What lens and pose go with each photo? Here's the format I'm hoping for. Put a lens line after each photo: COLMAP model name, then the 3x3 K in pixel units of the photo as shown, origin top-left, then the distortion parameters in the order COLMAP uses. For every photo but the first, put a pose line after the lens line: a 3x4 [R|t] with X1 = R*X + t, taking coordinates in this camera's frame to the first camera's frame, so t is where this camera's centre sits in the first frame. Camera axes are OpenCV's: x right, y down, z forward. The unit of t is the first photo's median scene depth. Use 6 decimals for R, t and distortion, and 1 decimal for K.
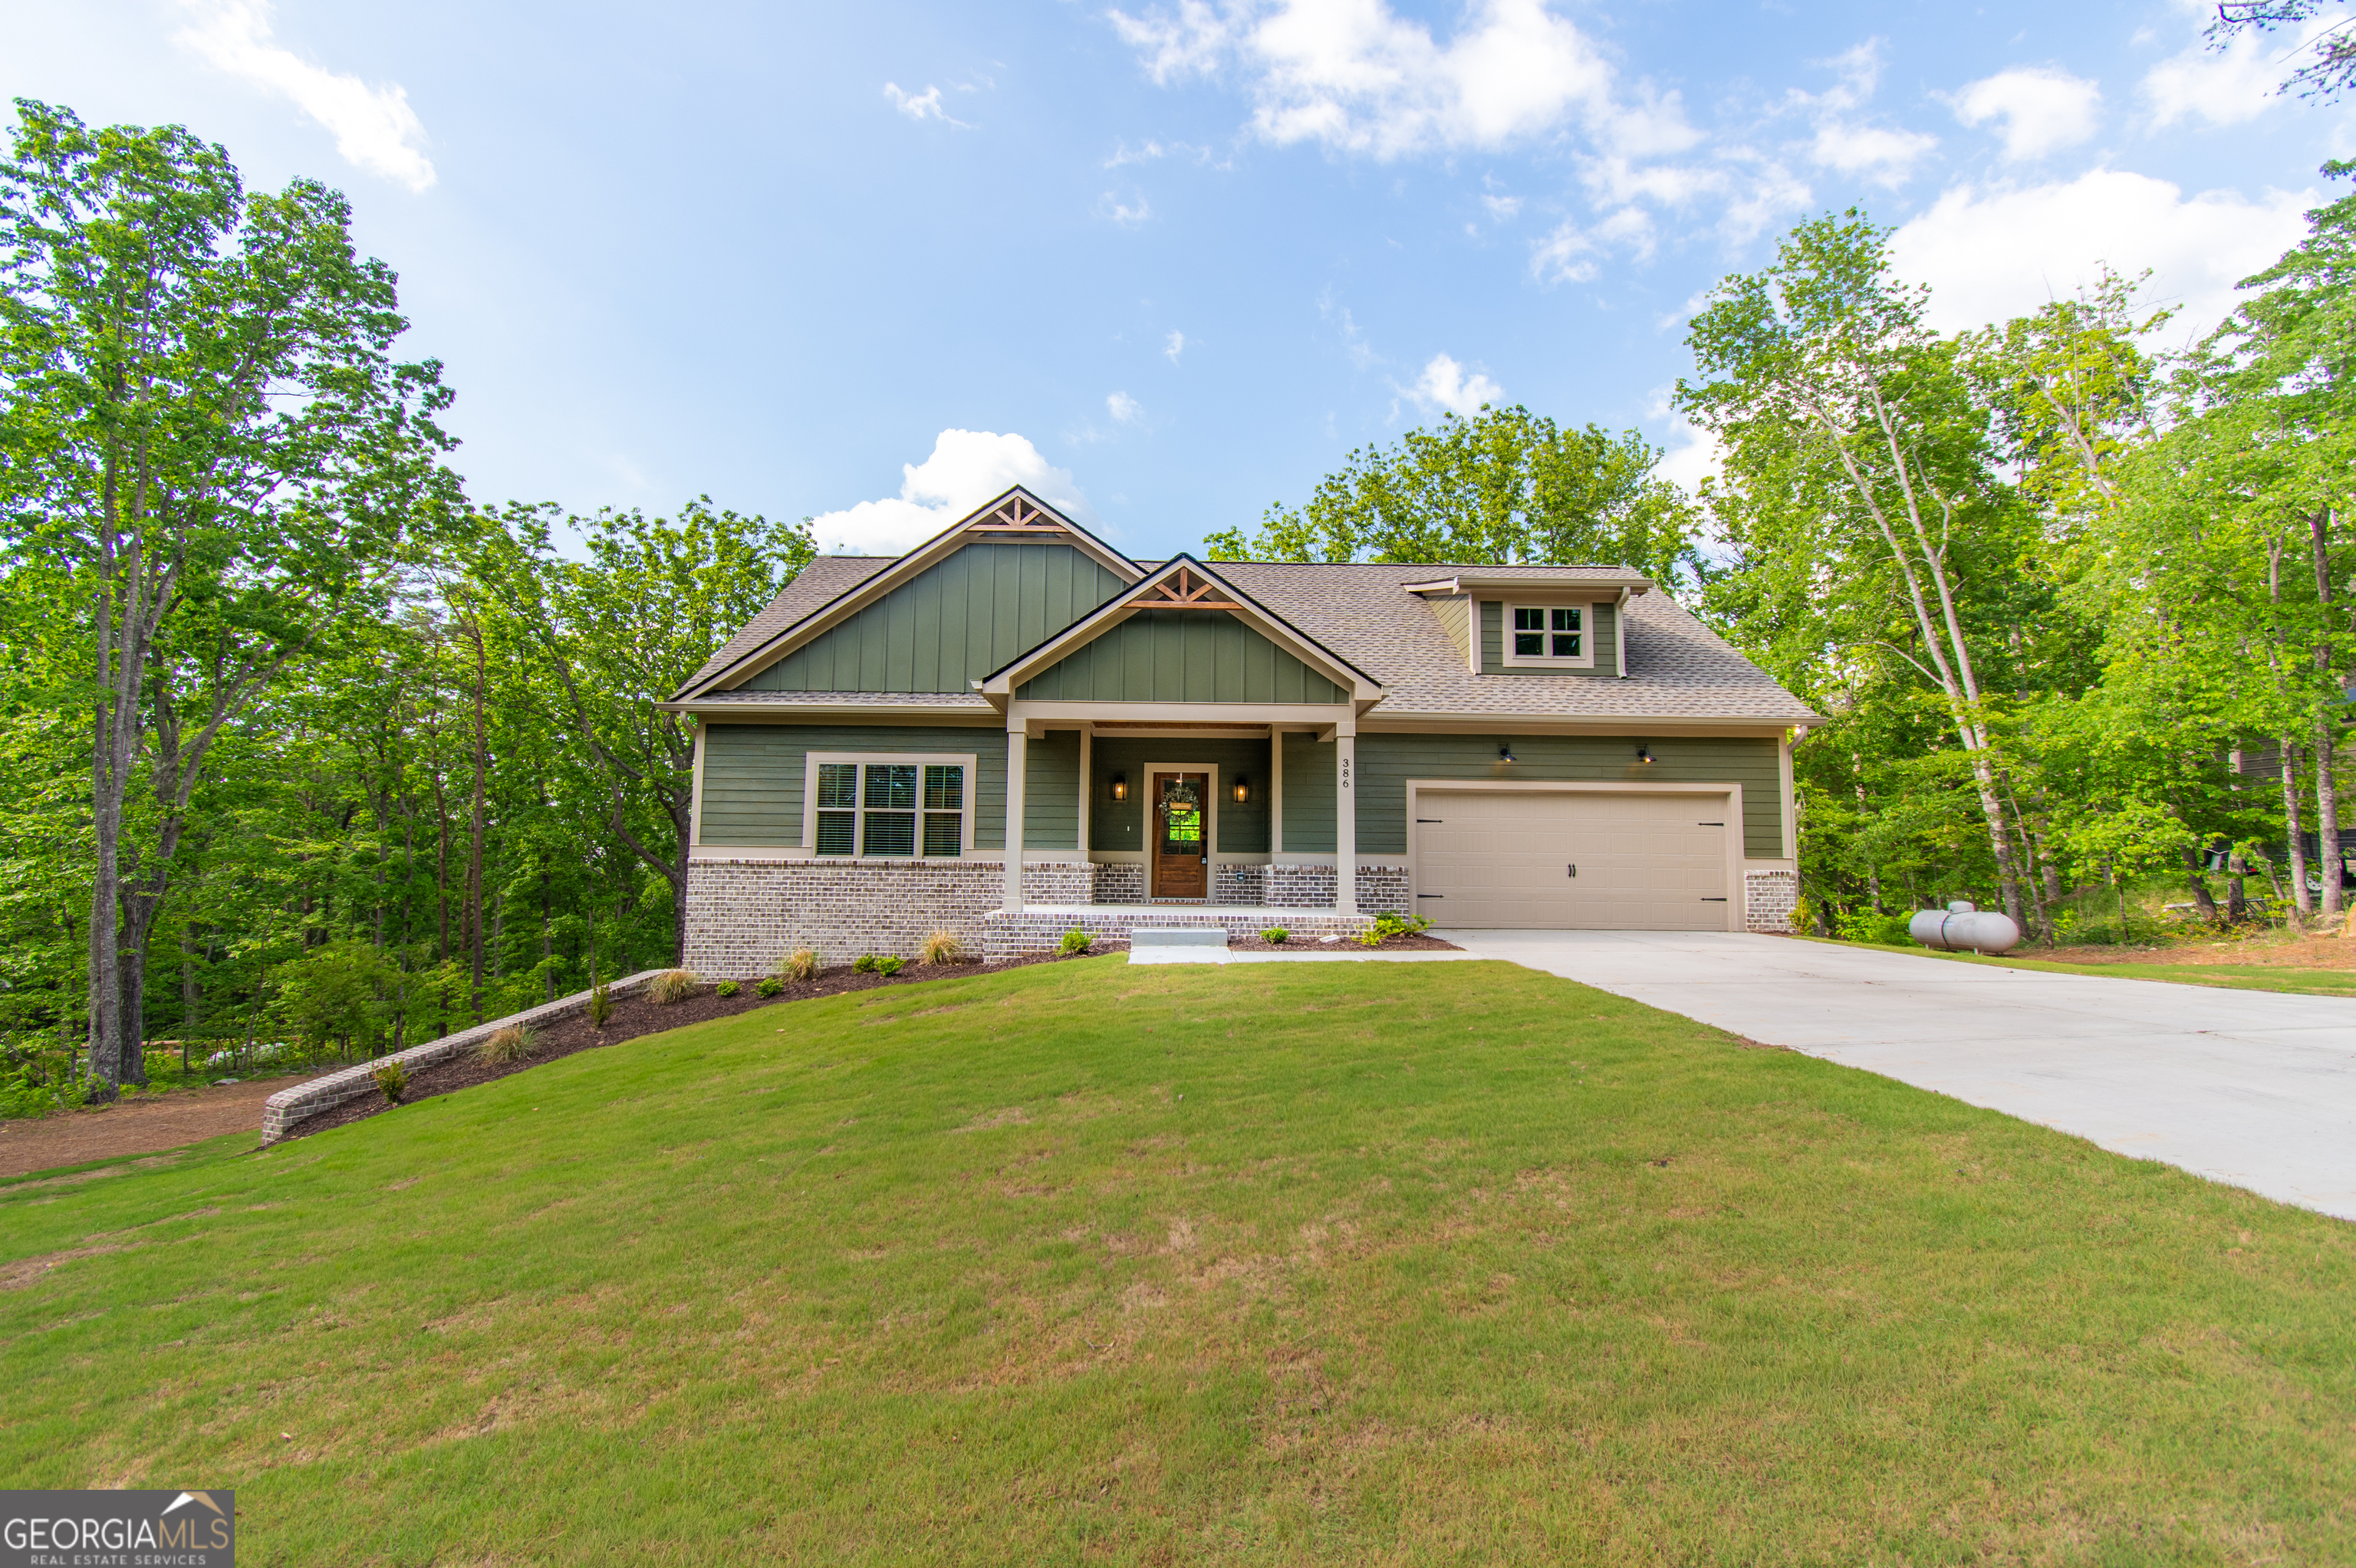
lens RADIAL K [[1059.1, 0, 1184.2], [0, 1059.1, 771.7], [0, 0, 1]] dist [0.000003, 0.005093]
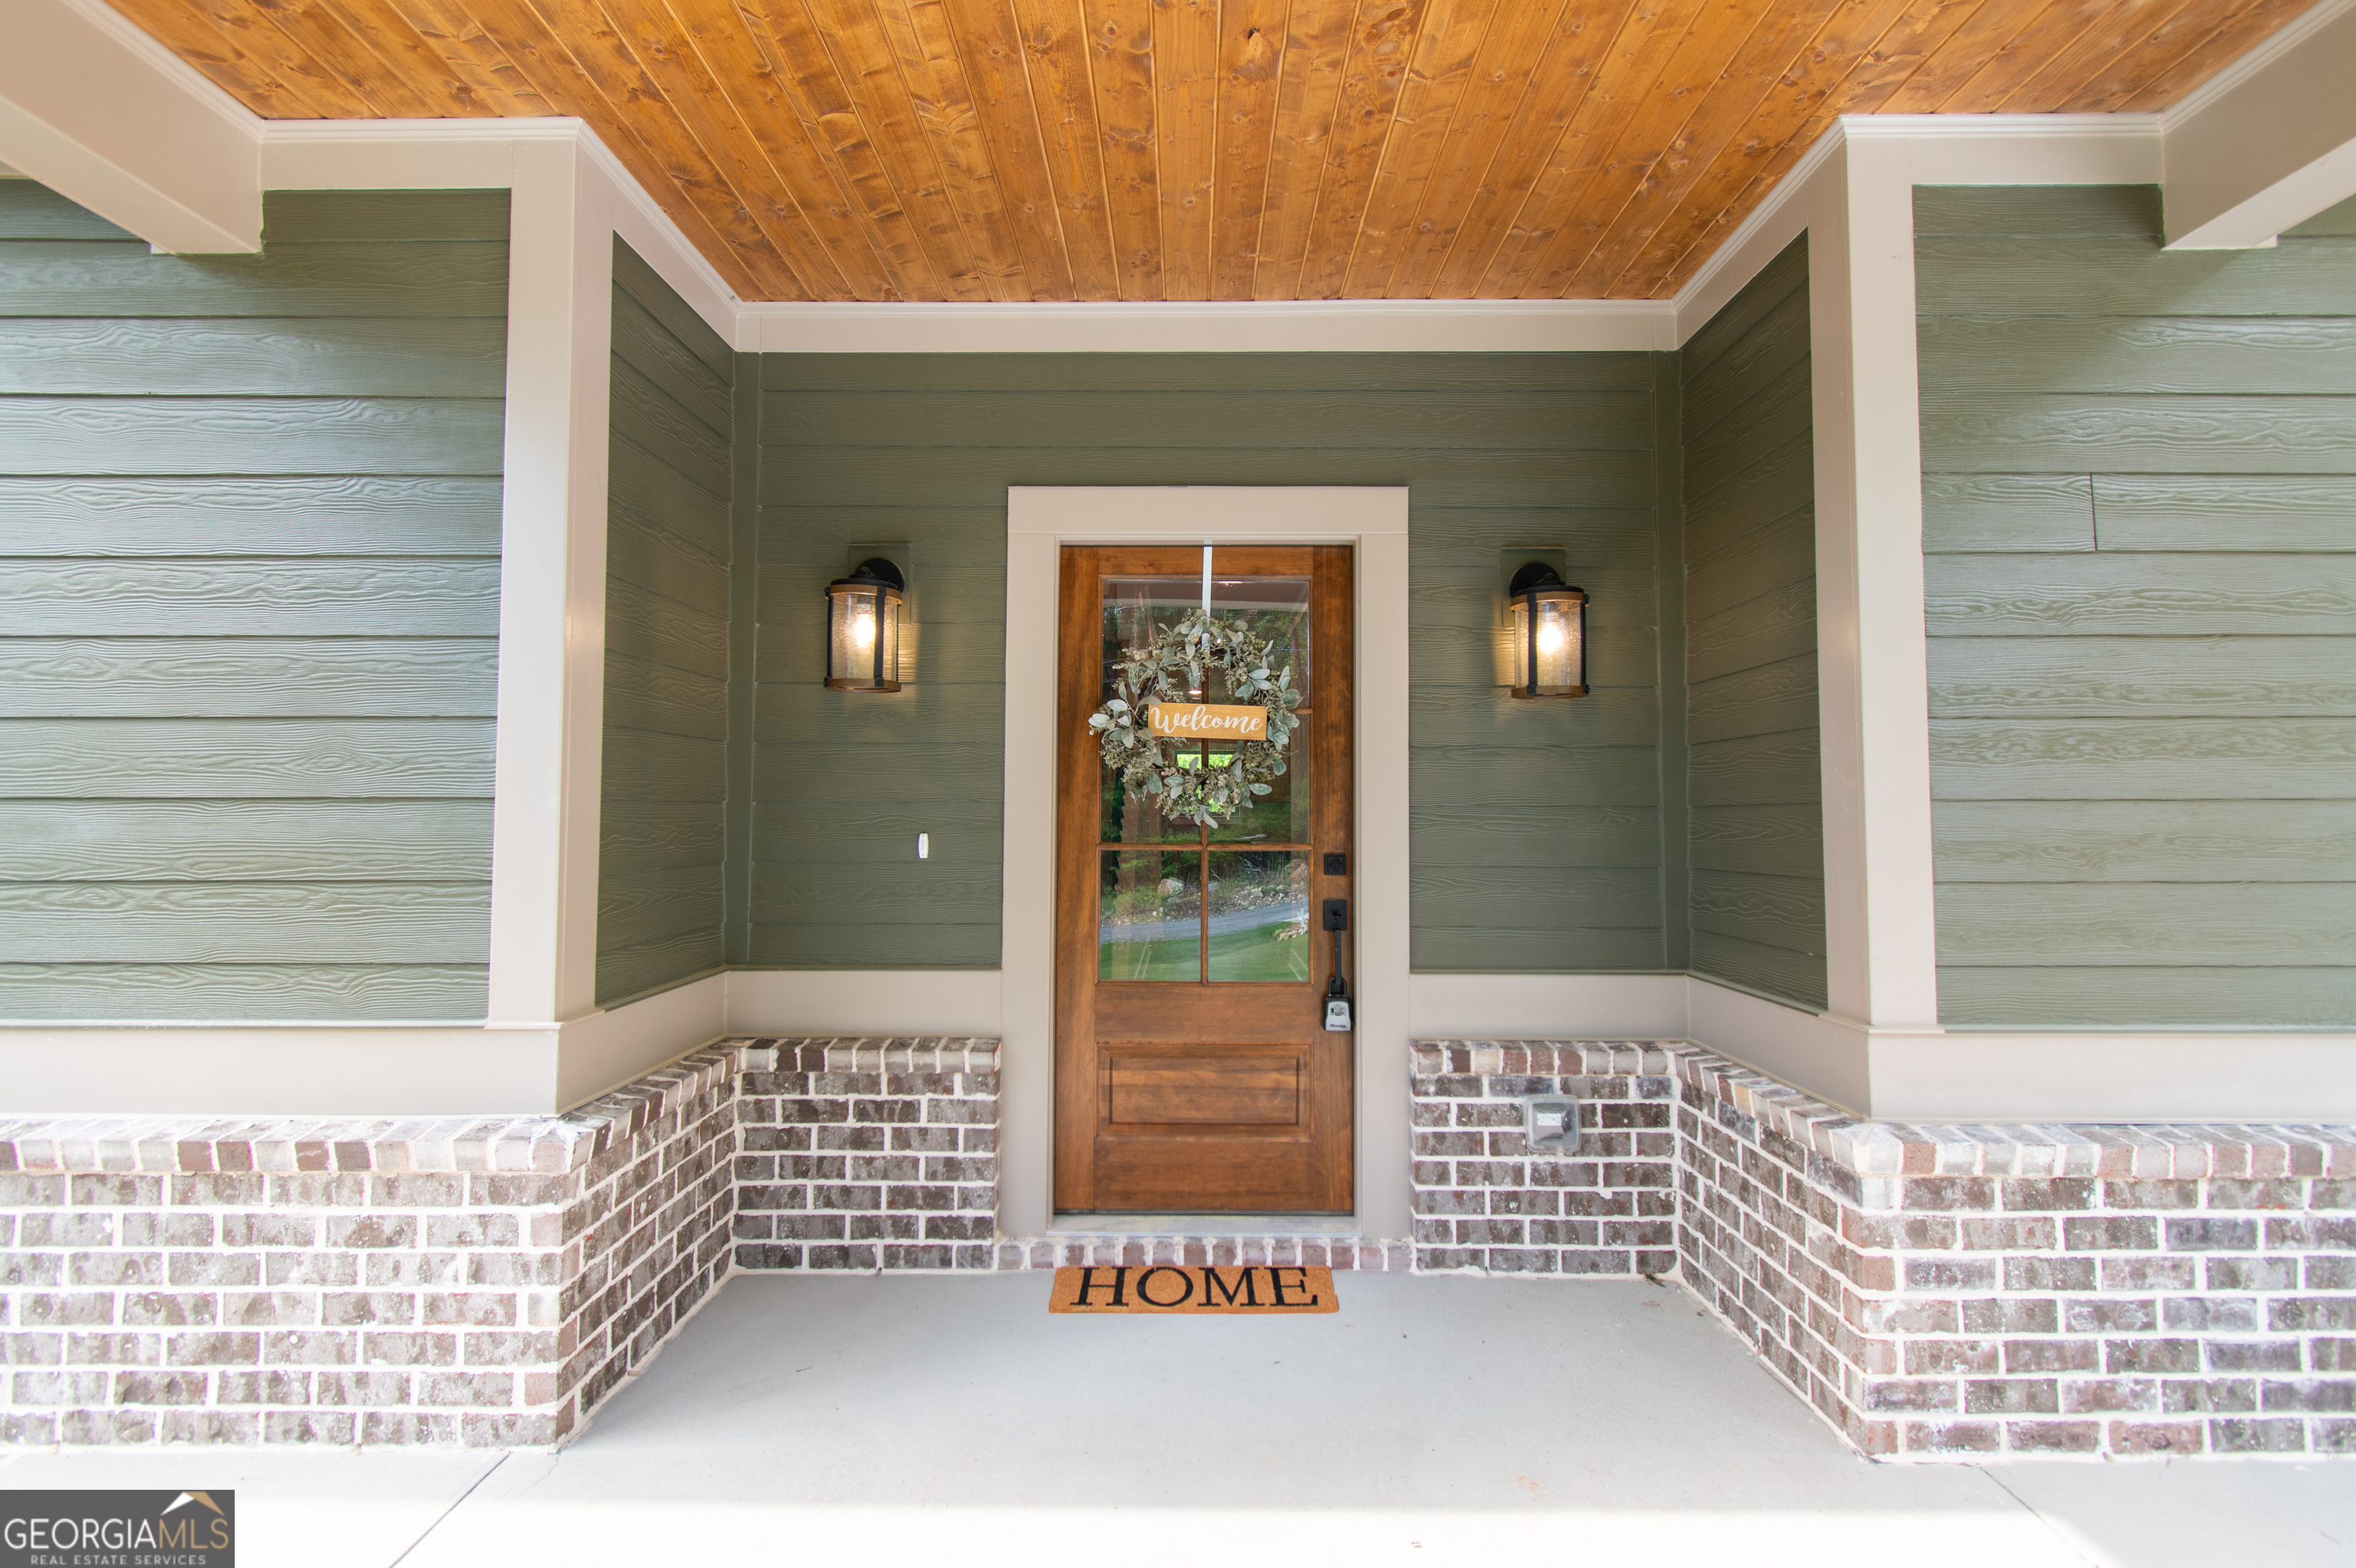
lens RADIAL K [[1050.8, 0, 1182.7], [0, 1050.8, 769.2], [0, 0, 1]] dist [0.002697, 0.001156]
pose [[0.999856, -0.008325, -0.014810, -0.005162], [0.009006, 0.998875, 0.046549, 0.031961], [0.014406, -0.046676, 0.998806, 0.810842]]
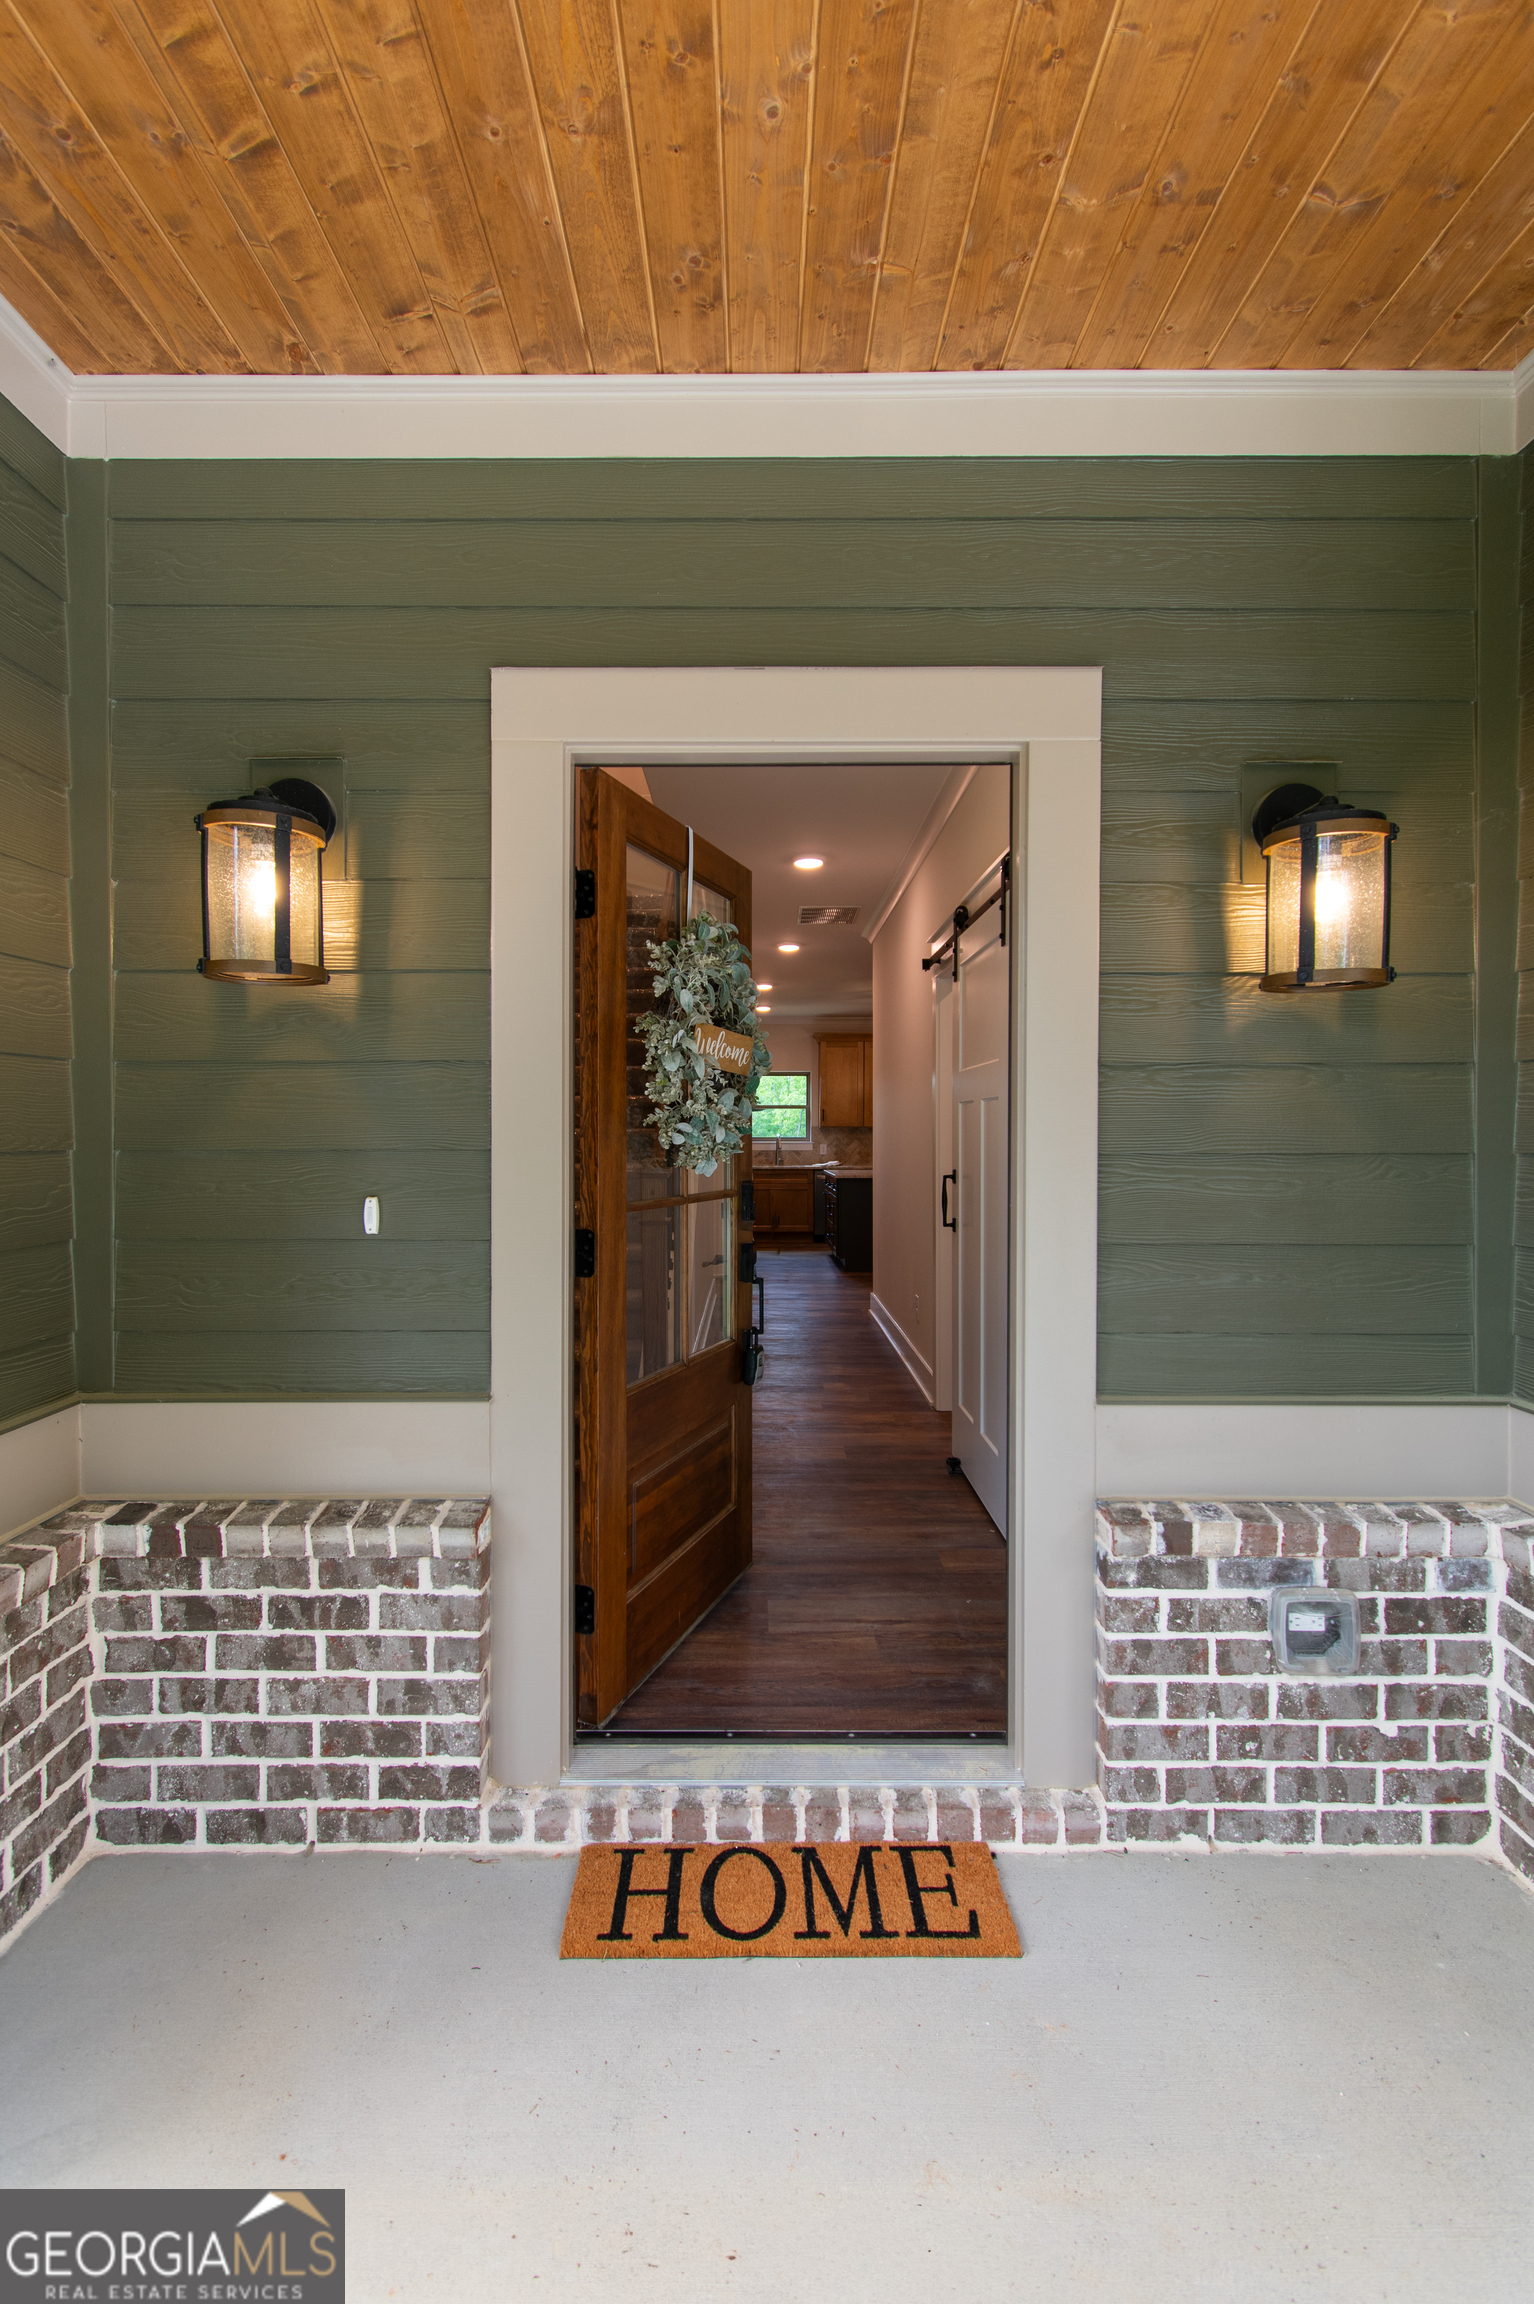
lens RADIAL K [[1027.7, 0, 758.2], [0, 1027.7, 1140.5], [0, 0, 1]] dist [0.002697, 0.001156]
pose [[0.999929, -0.010566, -0.005443, -0.007320], [0.011040, 0.995327, 0.095926, 0.033702], [0.004404, -0.095980, 0.995374, 0.874392]]
